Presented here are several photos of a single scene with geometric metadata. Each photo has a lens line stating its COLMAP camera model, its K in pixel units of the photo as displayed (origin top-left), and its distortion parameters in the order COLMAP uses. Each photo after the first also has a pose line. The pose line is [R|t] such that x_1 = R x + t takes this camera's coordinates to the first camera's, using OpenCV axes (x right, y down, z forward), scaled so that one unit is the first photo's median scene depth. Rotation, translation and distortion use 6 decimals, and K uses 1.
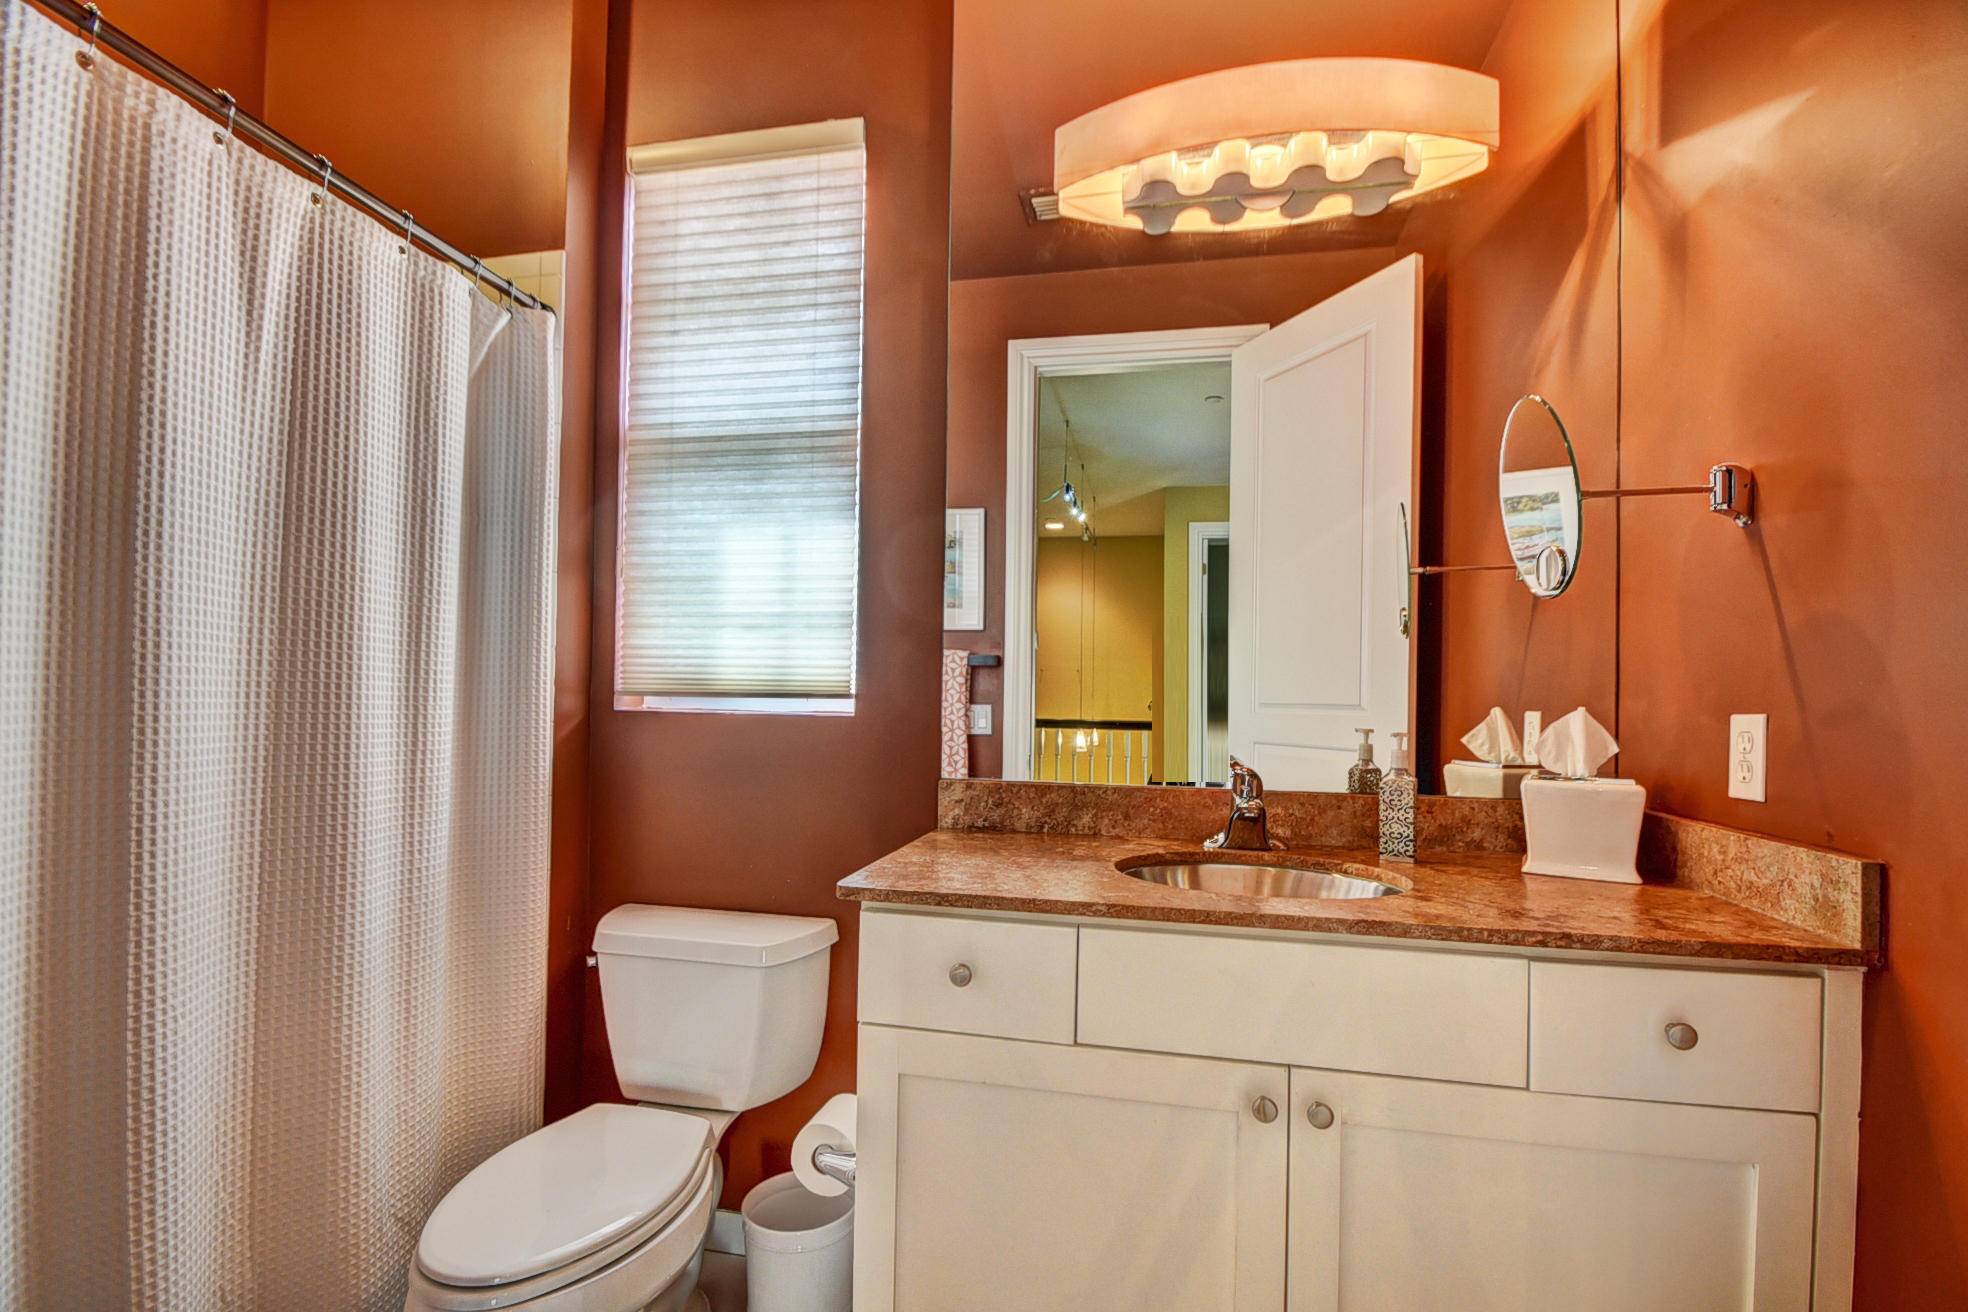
lens RADIAL K [[862.7, 0, 988.0], [0, 862.7, 694.1], [0, 0, 1]] dist [0.003322, -0.010866]
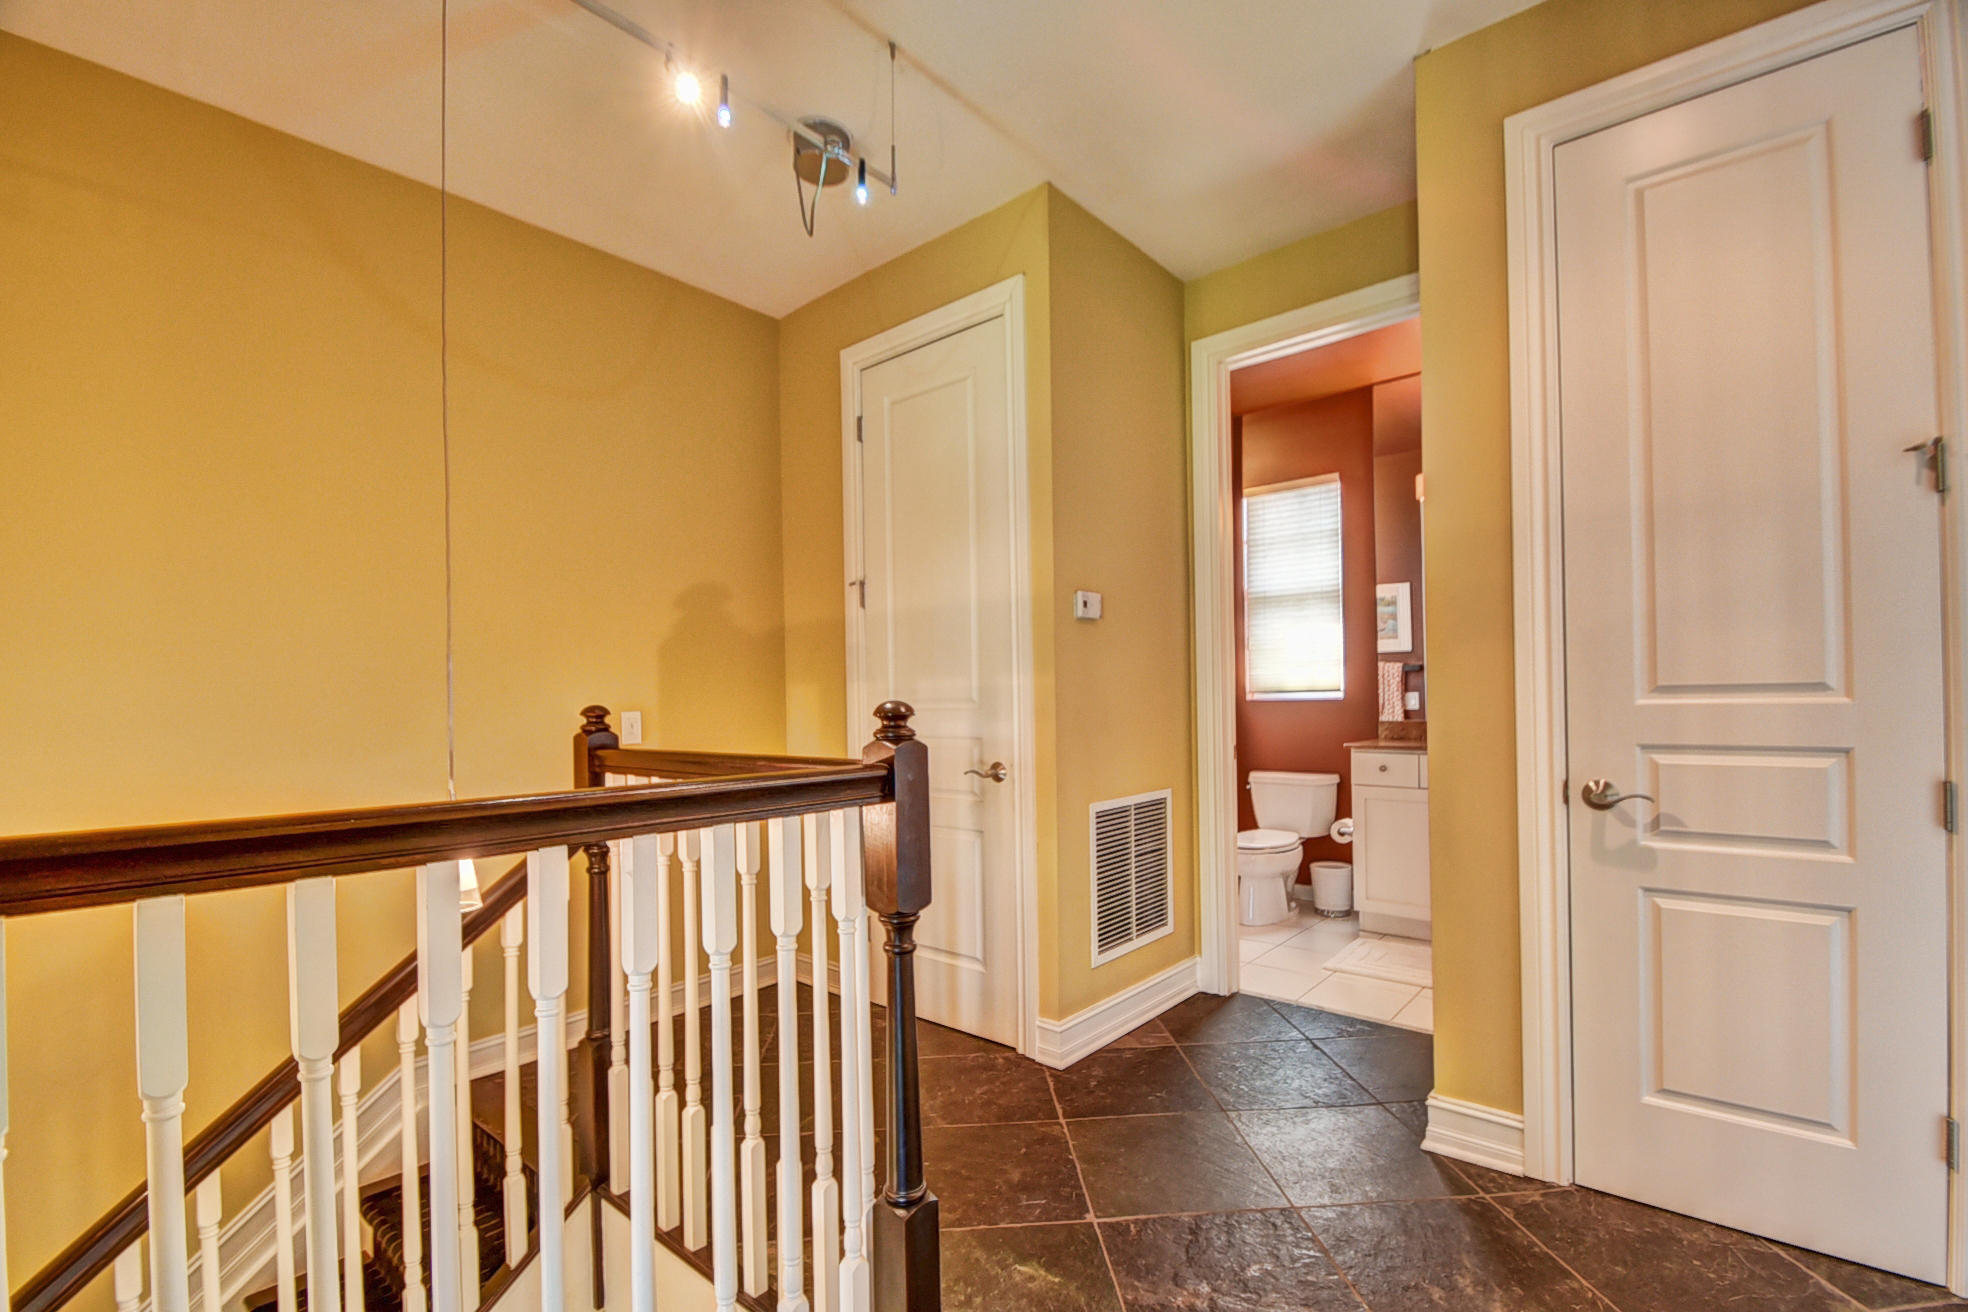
lens RADIAL K [[862.7, 0, 988.0], [0, 862.7, 694.1], [0, 0, 1]] dist [0.003322, -0.010866]
pose [[0.870566, -0.033568, -0.490905, 0.188567], [0.036391, 0.999330, -0.003797, -0.017128], [0.490704, -0.014559, 0.871205, -1.771475]]
